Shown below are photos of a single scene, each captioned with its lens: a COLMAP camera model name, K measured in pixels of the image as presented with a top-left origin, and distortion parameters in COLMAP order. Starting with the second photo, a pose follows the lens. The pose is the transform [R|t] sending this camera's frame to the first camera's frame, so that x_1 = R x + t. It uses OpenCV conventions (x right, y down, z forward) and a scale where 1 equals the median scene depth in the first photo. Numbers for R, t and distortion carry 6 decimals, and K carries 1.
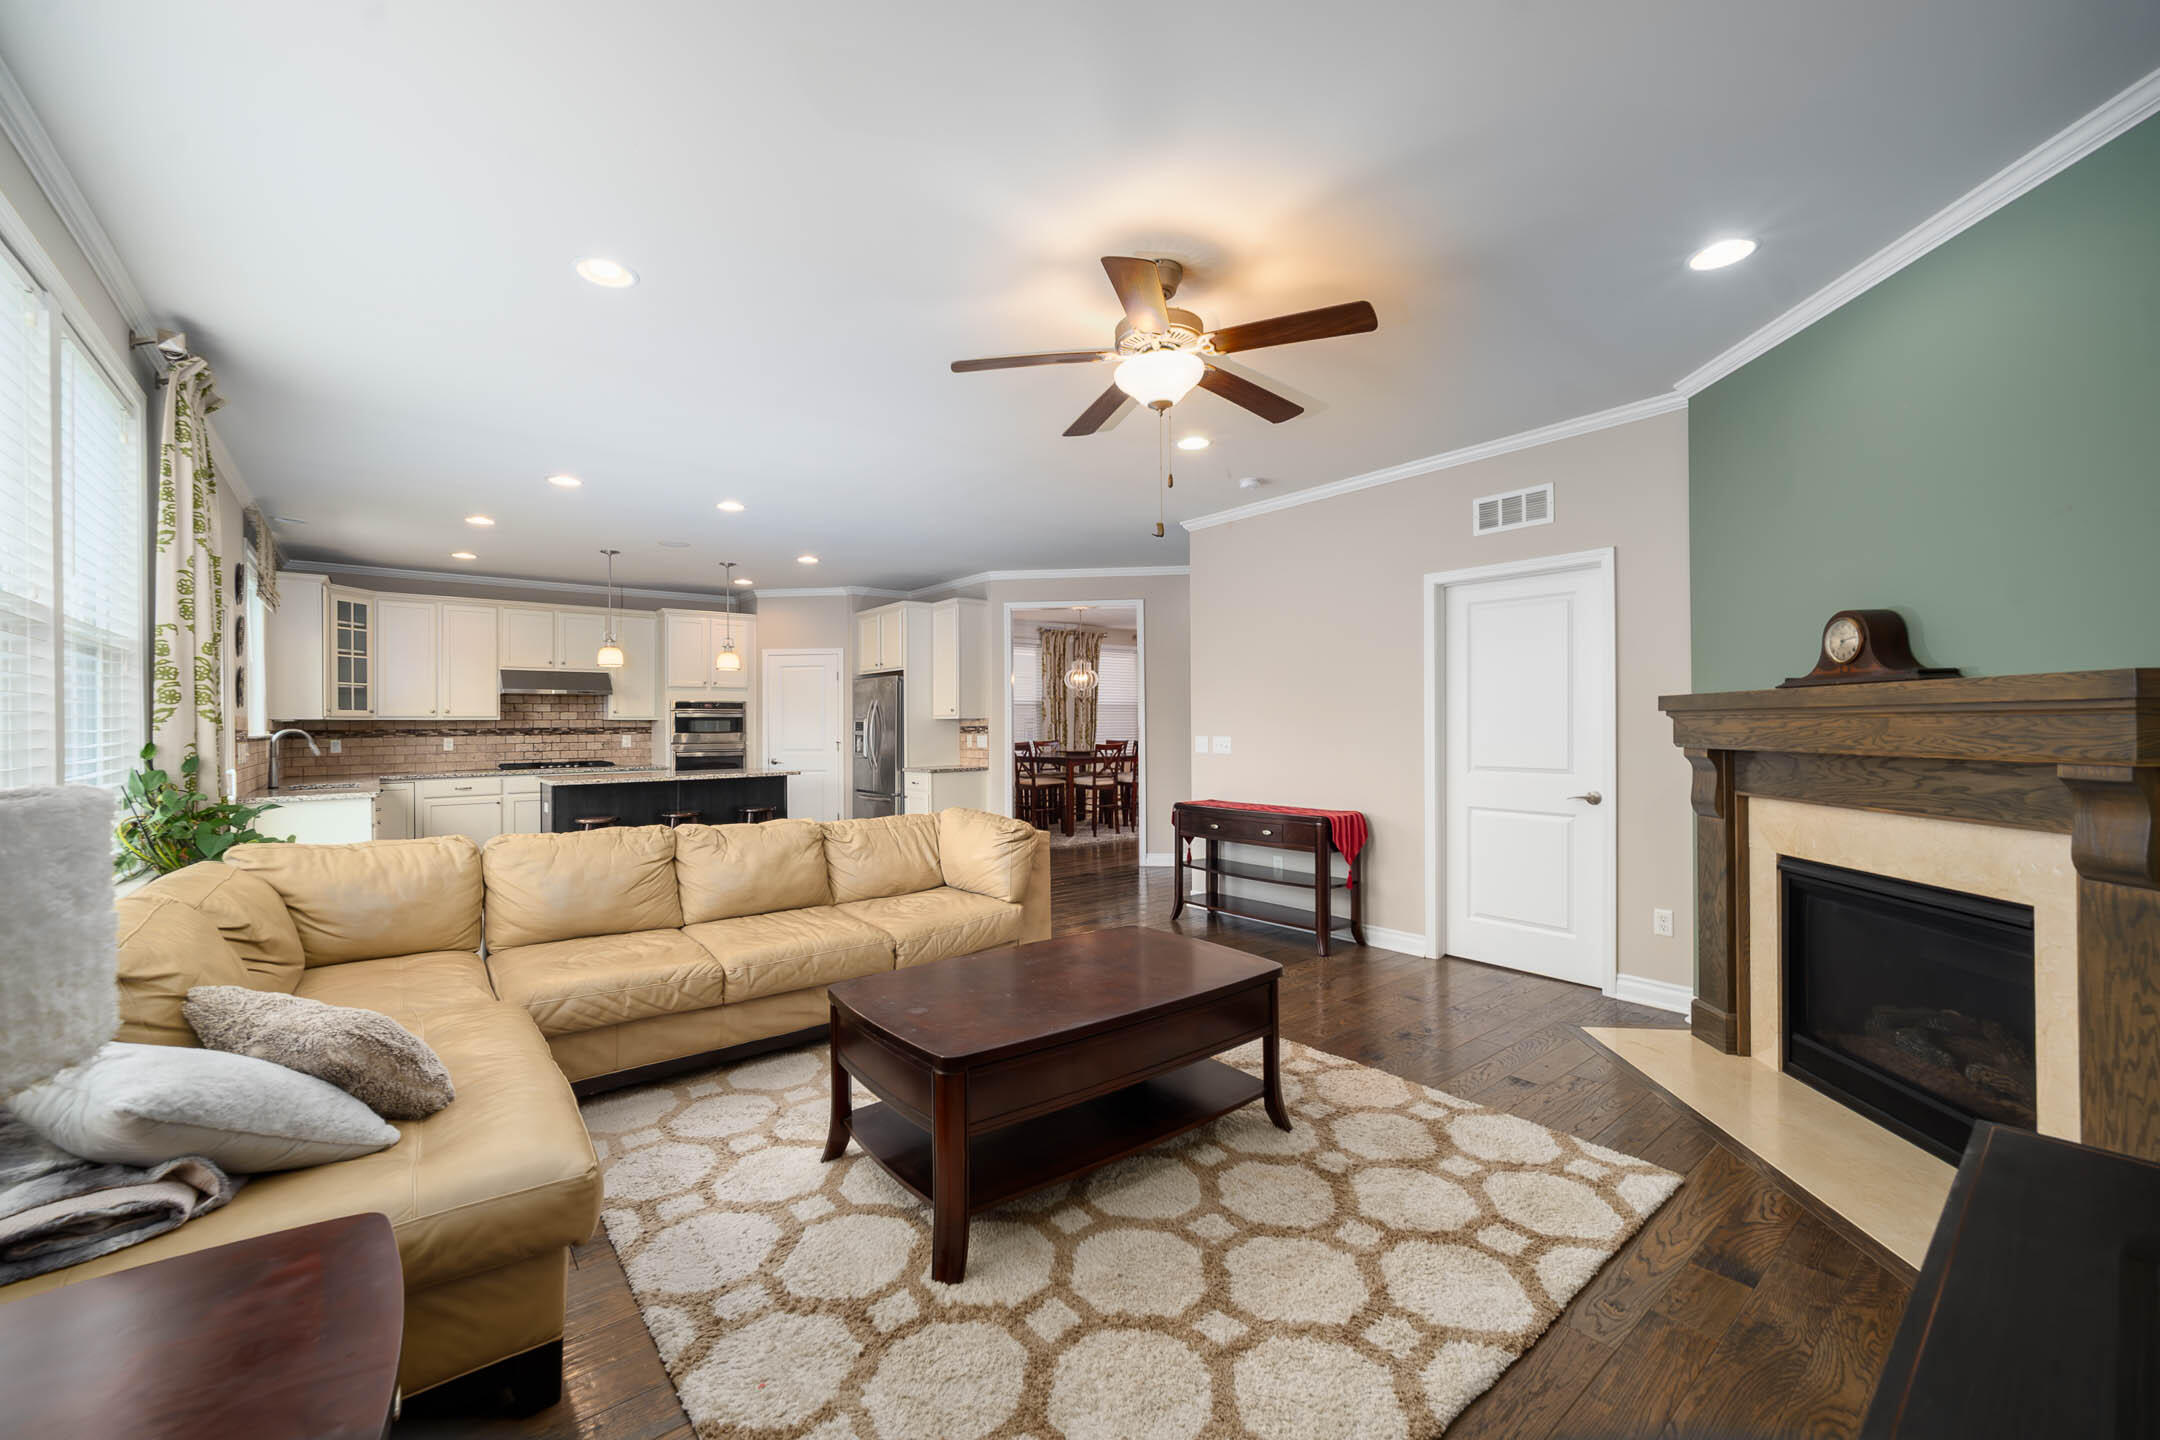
lens RADIAL K [[851.0, 0, 1064.9], [0, 851.0, 721.6], [0, 0, 1]] dist [-0.006543, 0.001234]
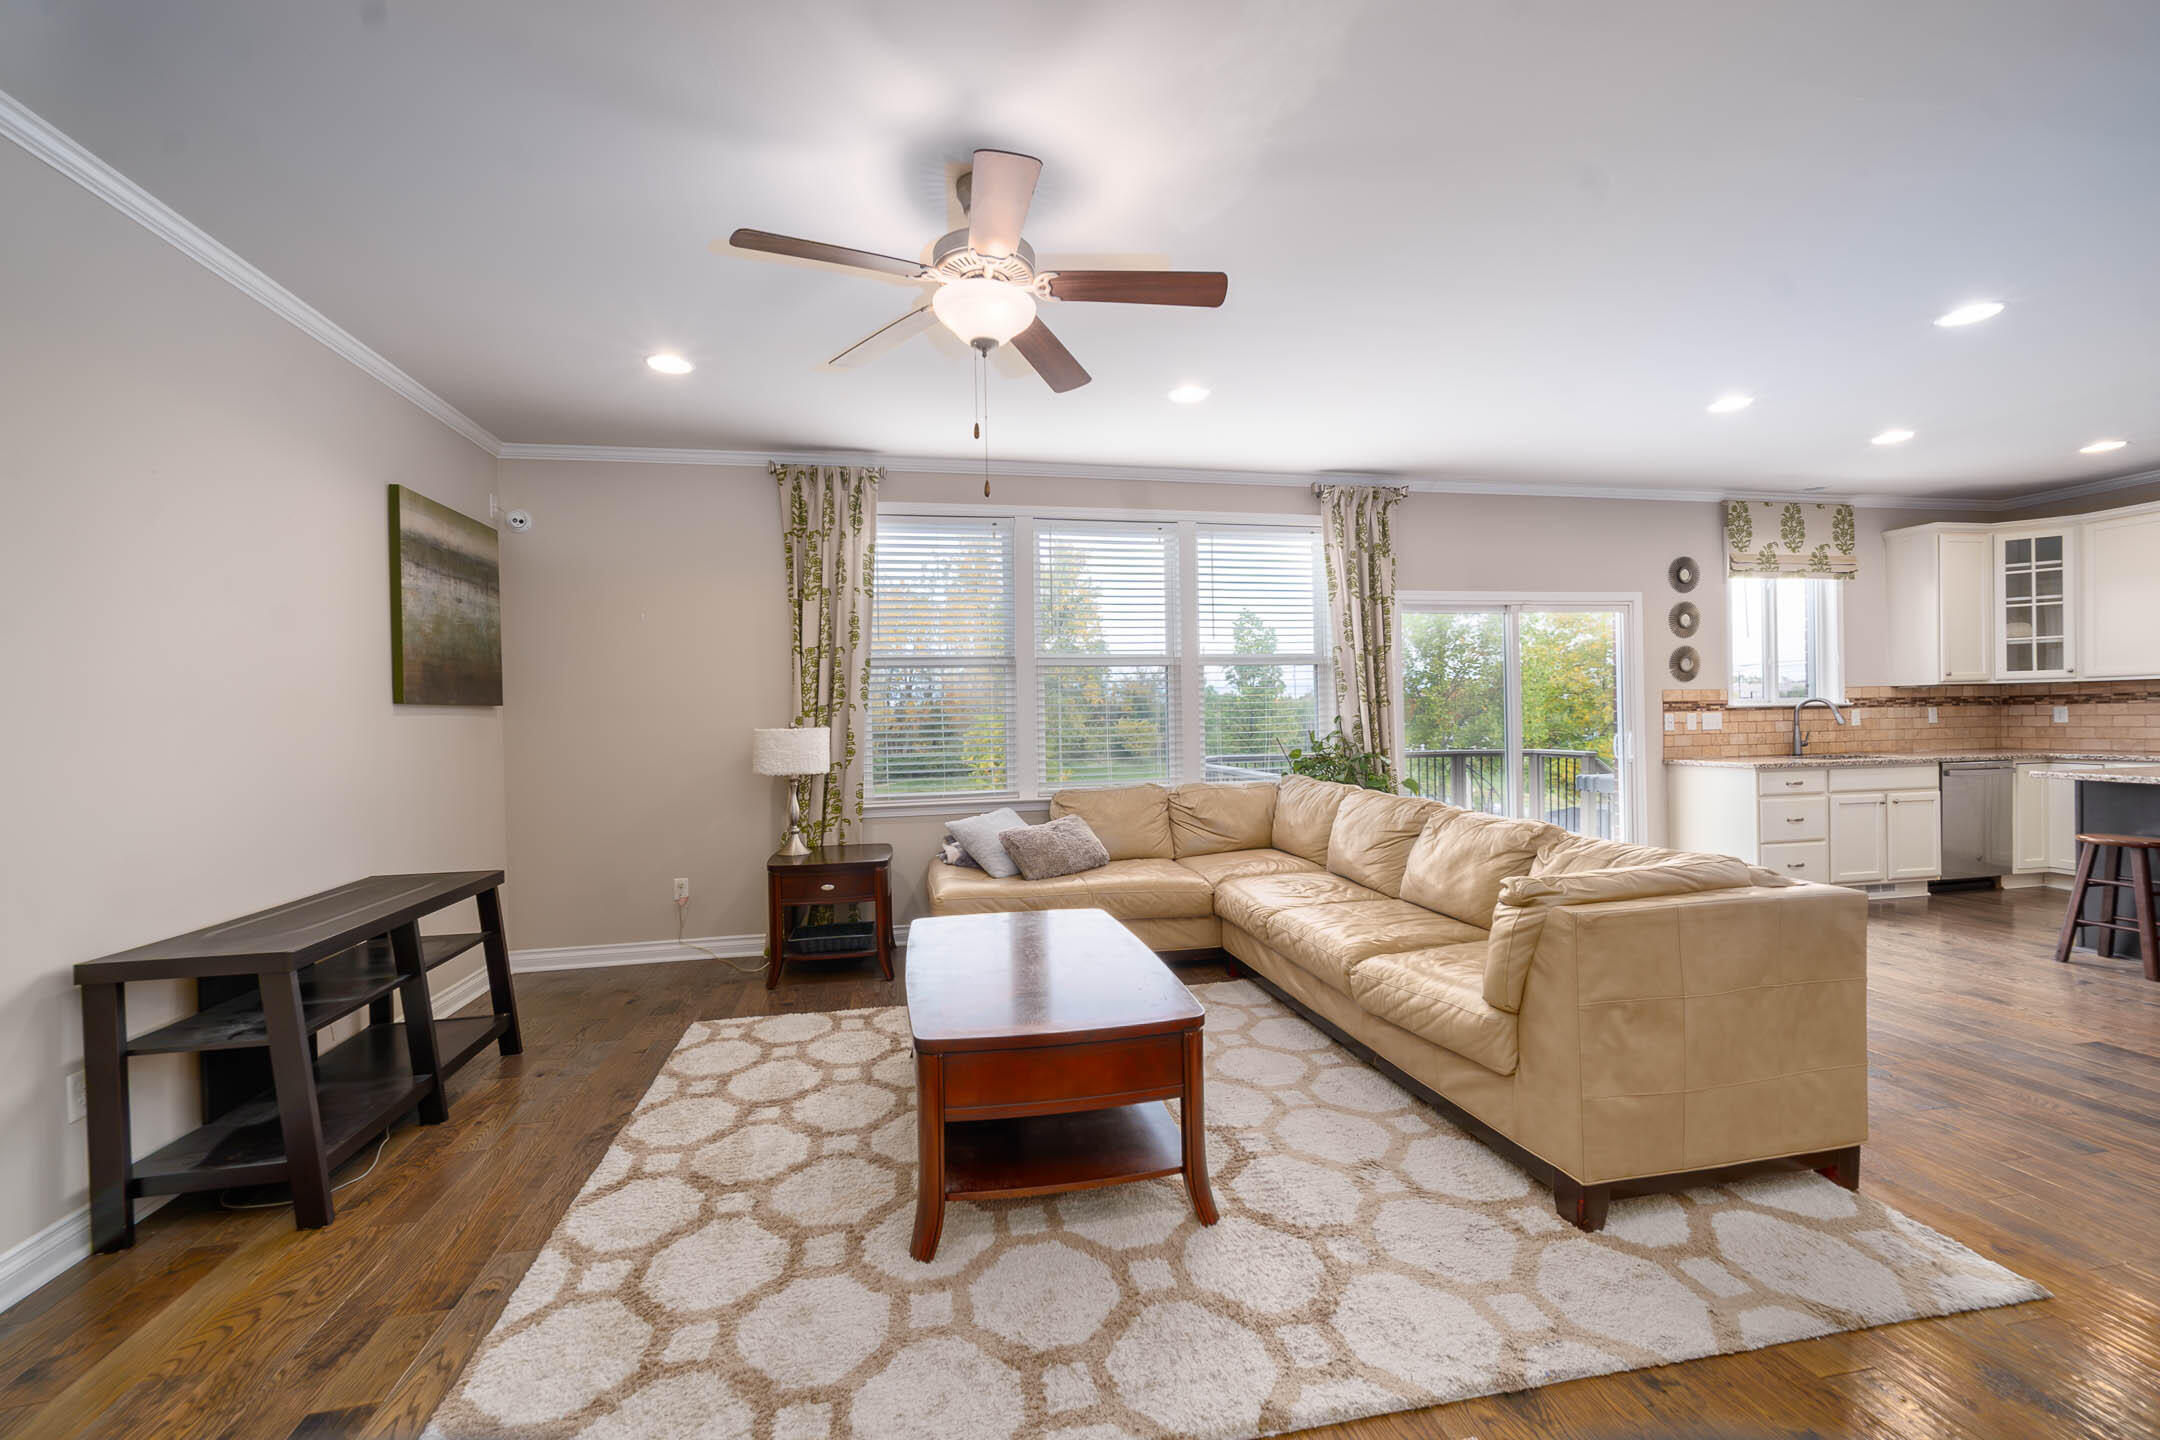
lens RADIAL K [[851.0, 0, 1059.8], [0, 851.0, 720.4], [0, 0, 1]] dist [-0.006543, 0.001234]
pose [[-0.468011, 0.024028, -0.883396, 0.732484], [0.026062, 0.999571, 0.013380, -0.002073], [0.883338, -0.016761, -0.468436, 1.265104]]
